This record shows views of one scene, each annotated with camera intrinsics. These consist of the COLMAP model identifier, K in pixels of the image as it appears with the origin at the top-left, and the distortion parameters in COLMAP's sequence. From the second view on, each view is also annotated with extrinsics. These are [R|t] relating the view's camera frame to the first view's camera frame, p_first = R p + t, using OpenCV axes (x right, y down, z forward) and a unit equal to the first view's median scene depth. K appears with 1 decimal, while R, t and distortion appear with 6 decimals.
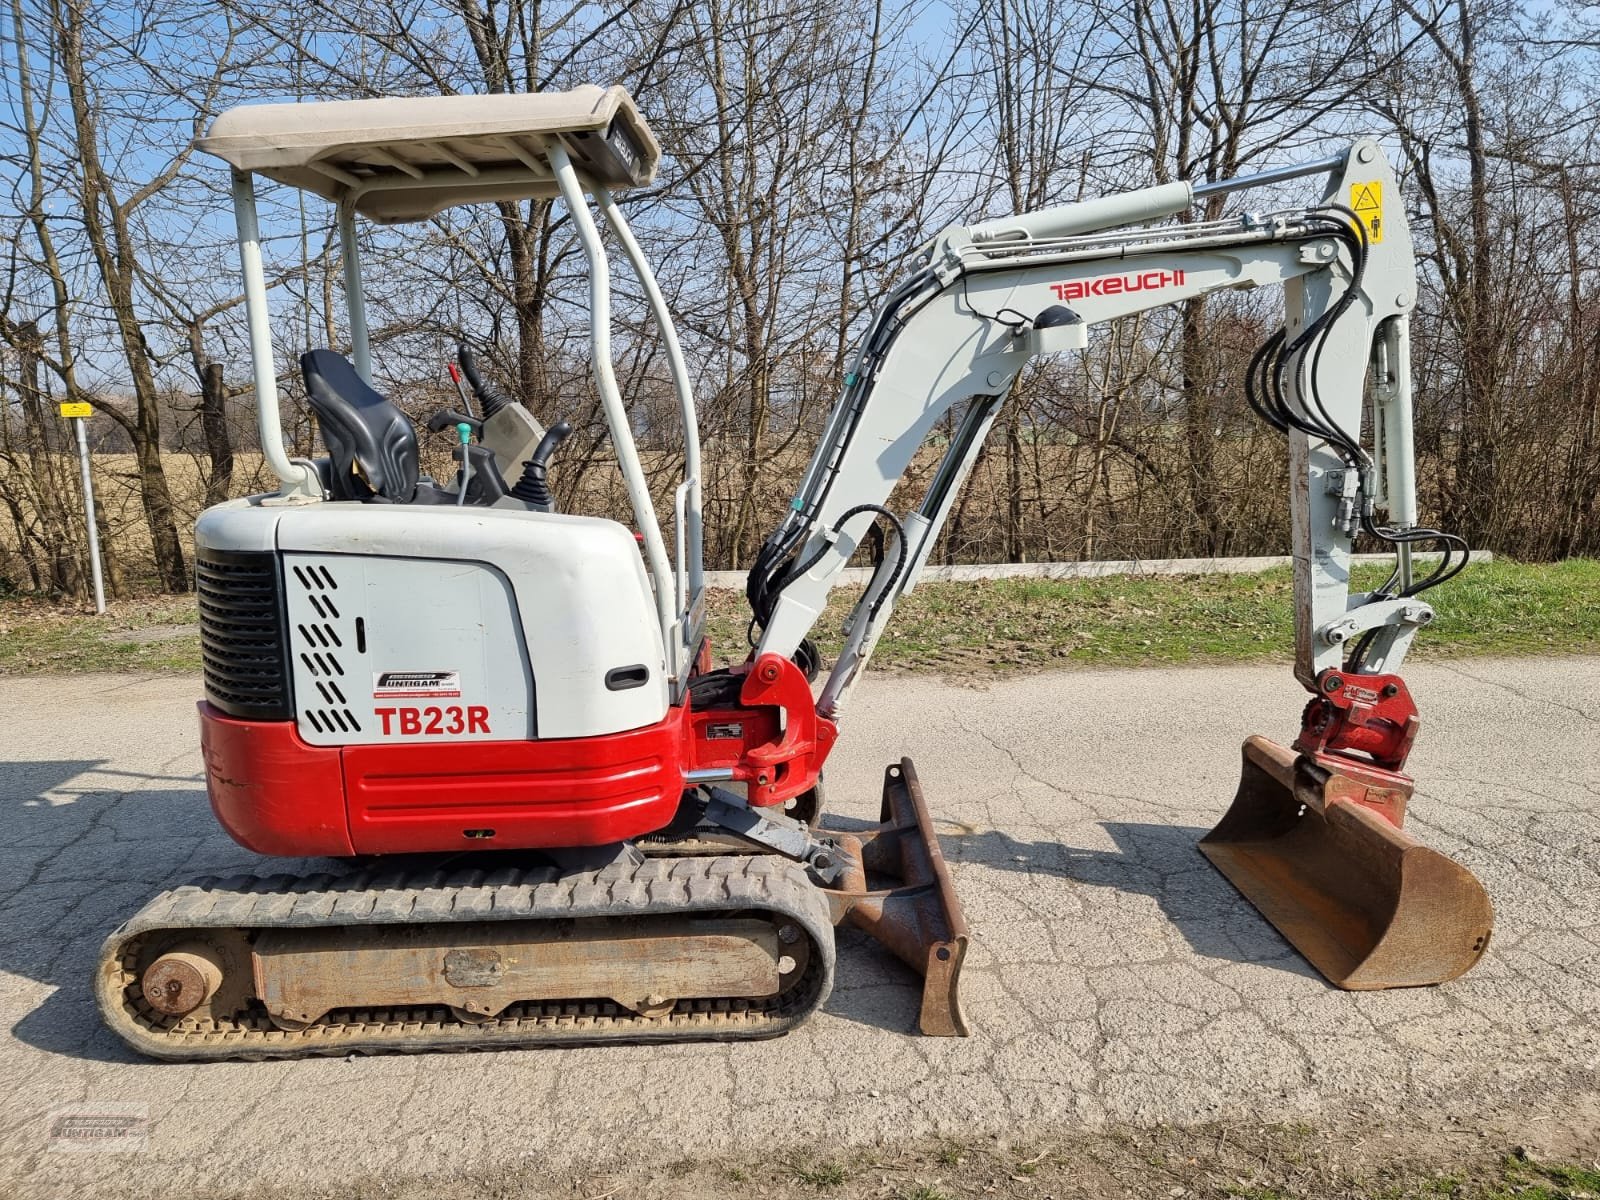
lens RADIAL K [[1106.2, 0, 823.4], [0, 1106.2, 590.7], [0, 0, 1]] dist [0.079076, -0.066072]
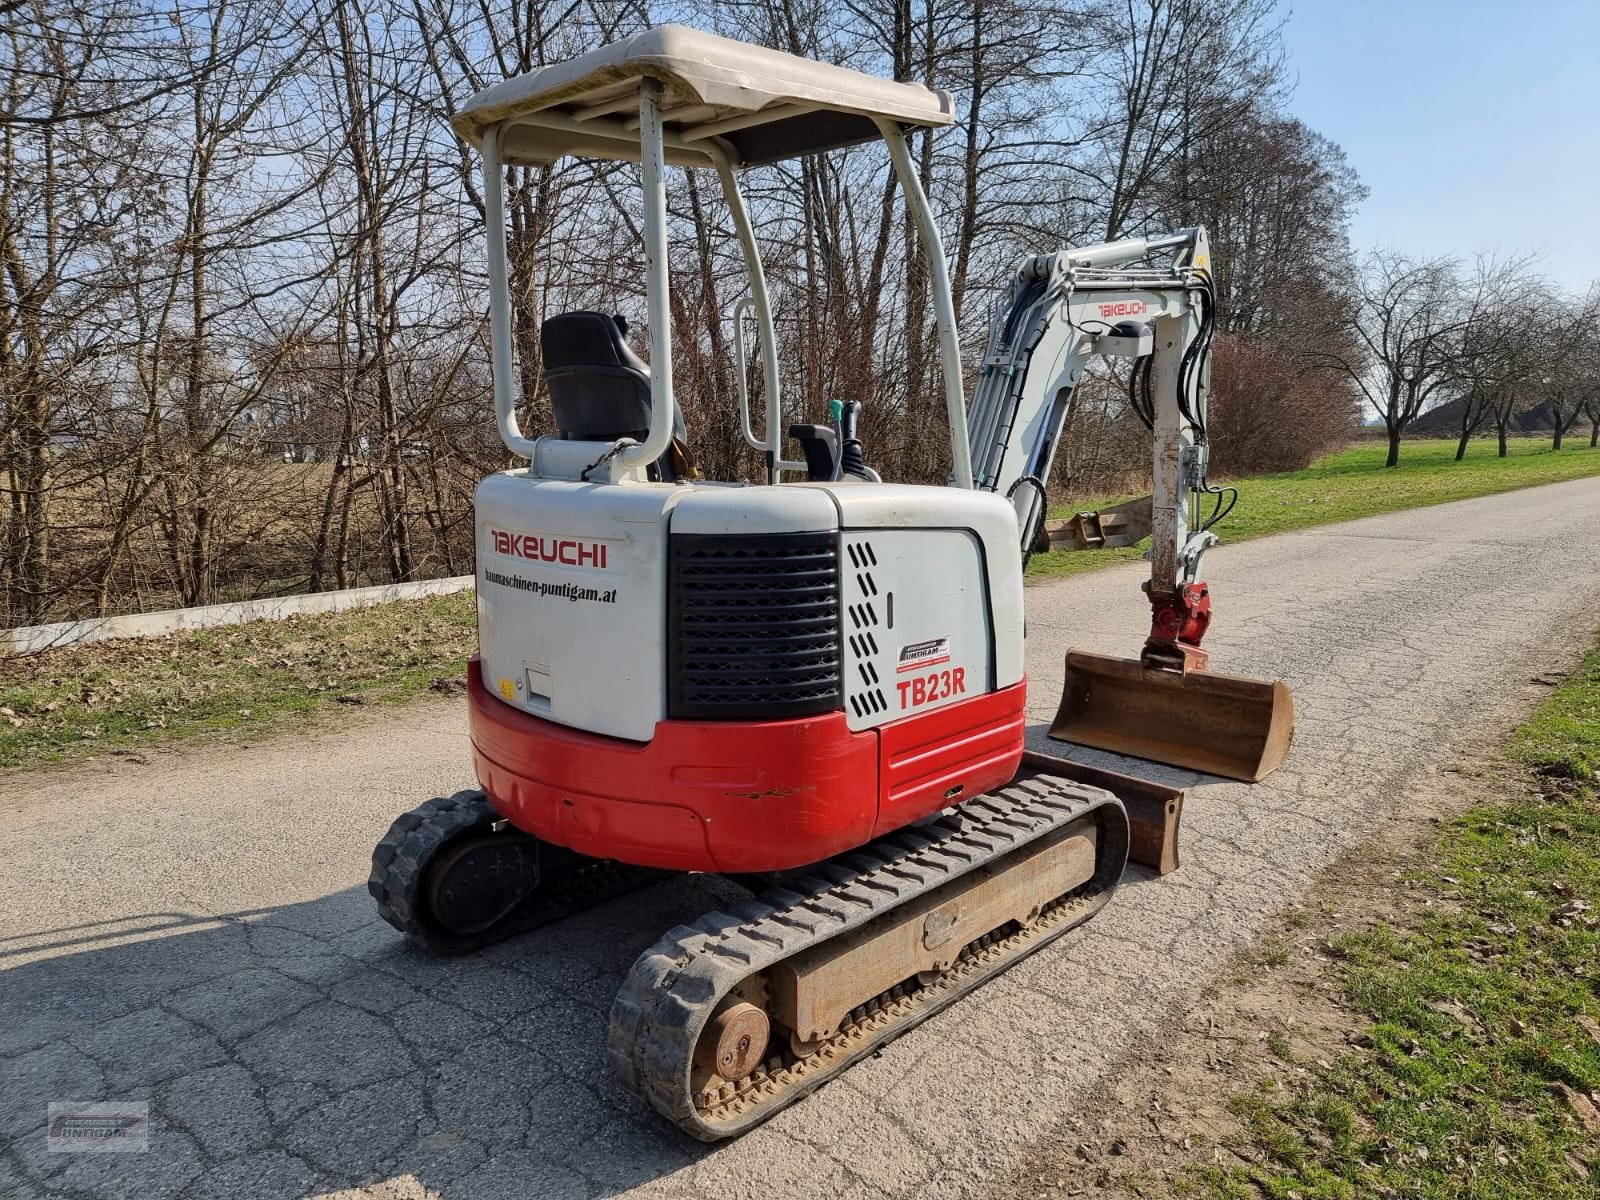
lens RADIAL K [[1115.1, 0, 824.8], [0, 1115.1, 600.7], [0, 0, 1]] dist [0.075473, -0.066047]
pose [[0.711439, -0.101537, 0.695374, -1.120375], [0.108708, 0.993497, 0.033849, -0.008319], [-0.694289, 0.051511, 0.717850, 0.329222]]
